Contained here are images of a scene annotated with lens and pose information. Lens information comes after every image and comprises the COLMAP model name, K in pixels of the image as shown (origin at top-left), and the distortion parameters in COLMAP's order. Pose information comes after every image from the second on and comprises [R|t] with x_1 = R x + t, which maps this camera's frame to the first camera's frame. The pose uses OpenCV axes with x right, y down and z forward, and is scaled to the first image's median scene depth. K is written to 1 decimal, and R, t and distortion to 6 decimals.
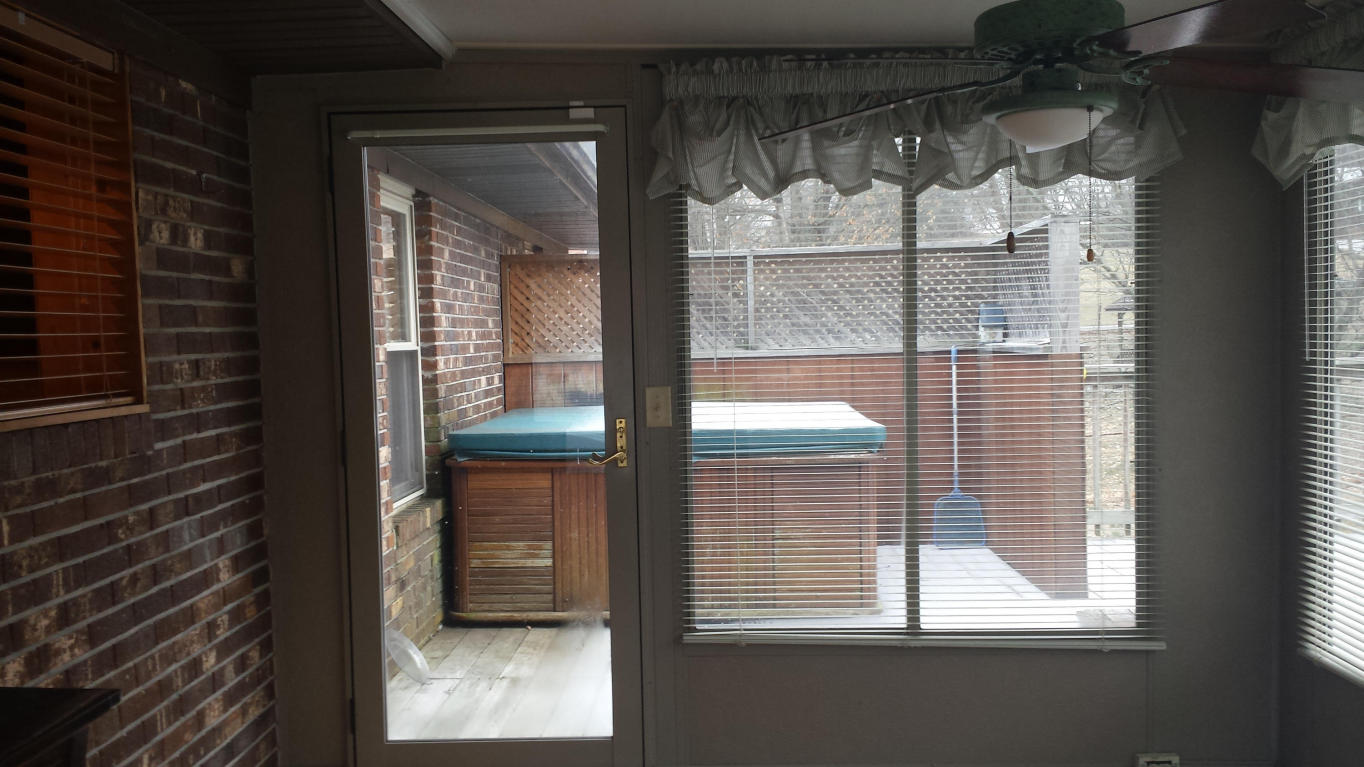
lens RADIAL K [[1261.6, 0, 681.2], [0, 1261.6, 391.1], [0, 0, 1]] dist [0.153254, -0.402450]
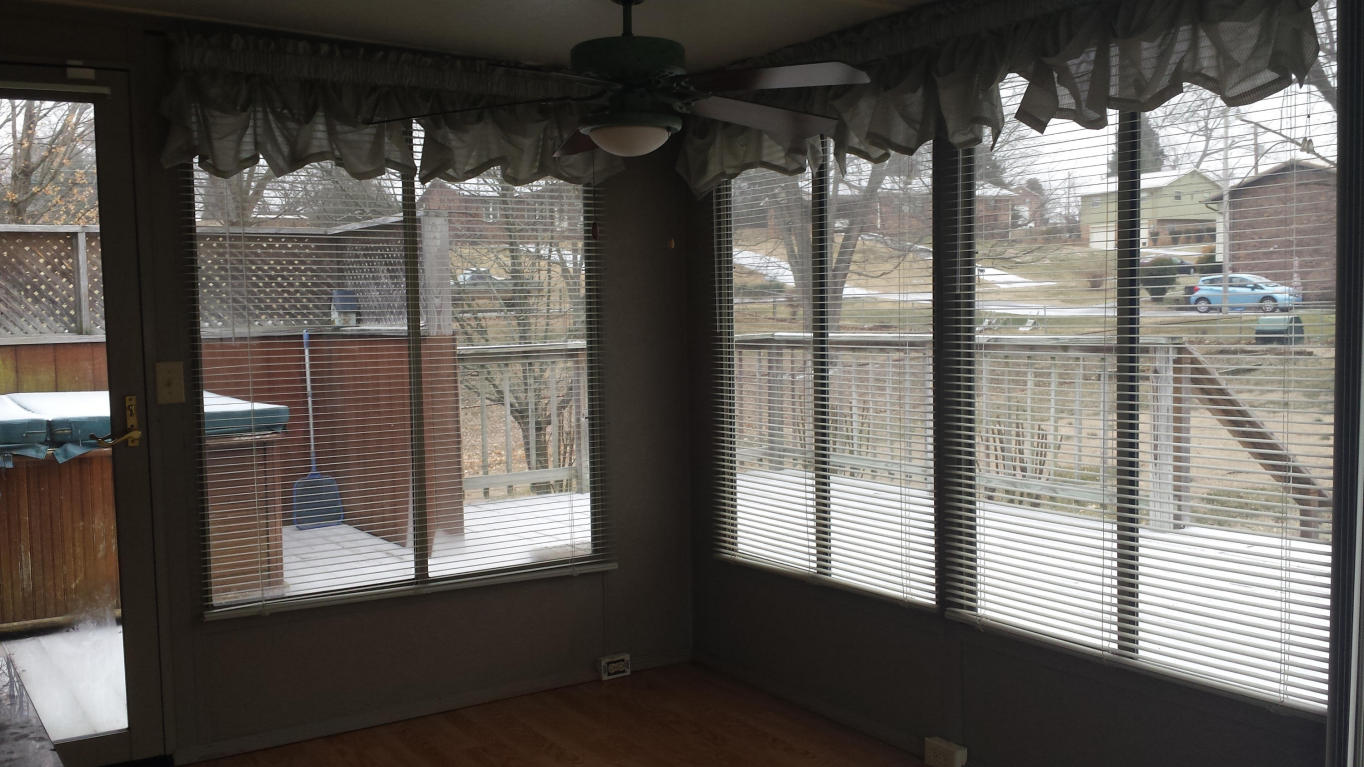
lens RADIAL K [[1261.6, 0, 681.2], [0, 1261.6, 391.1], [0, 0, 1]] dist [0.153254, -0.402450]
pose [[0.813831, -0.030183, 0.580317, -0.273163], [0.028026, 0.999527, 0.012682, 0.017532], [-0.580425, 0.005943, 0.814292, -0.028627]]
